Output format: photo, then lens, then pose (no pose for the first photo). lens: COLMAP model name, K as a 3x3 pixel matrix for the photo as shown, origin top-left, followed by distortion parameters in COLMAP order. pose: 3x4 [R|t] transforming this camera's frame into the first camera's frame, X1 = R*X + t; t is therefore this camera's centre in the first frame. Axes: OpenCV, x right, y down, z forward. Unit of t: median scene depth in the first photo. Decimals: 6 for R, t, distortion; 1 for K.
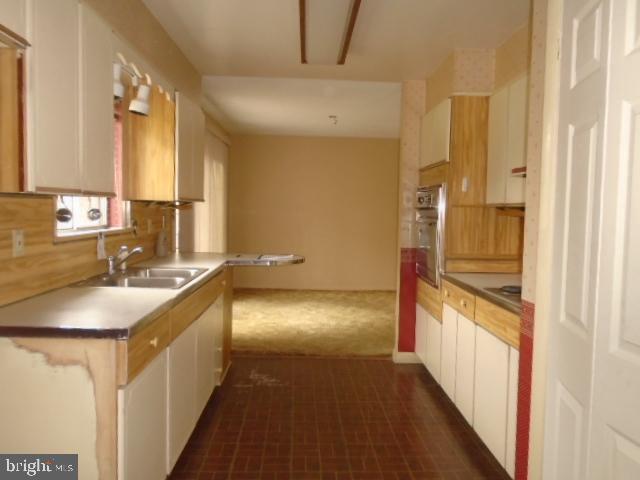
lens RADIAL K [[491.1, 0, 320.0], [0, 491.1, 240.0], [0, 0, 1]] dist [-0.000331, -0.000168]
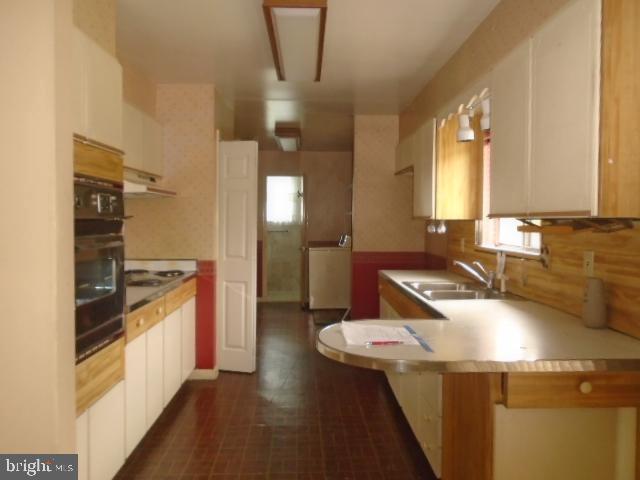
lens RADIAL K [[491.1, 0, 320.0], [0, 491.1, 240.0], [0, 0, 1]] dist [-0.000331, -0.000168]
pose [[-0.999711, -0.022153, 0.009306, -0.053385], [-0.021170, 0.995259, 0.094928, -0.127484], [-0.011365, 0.094703, -0.995441, 2.027806]]
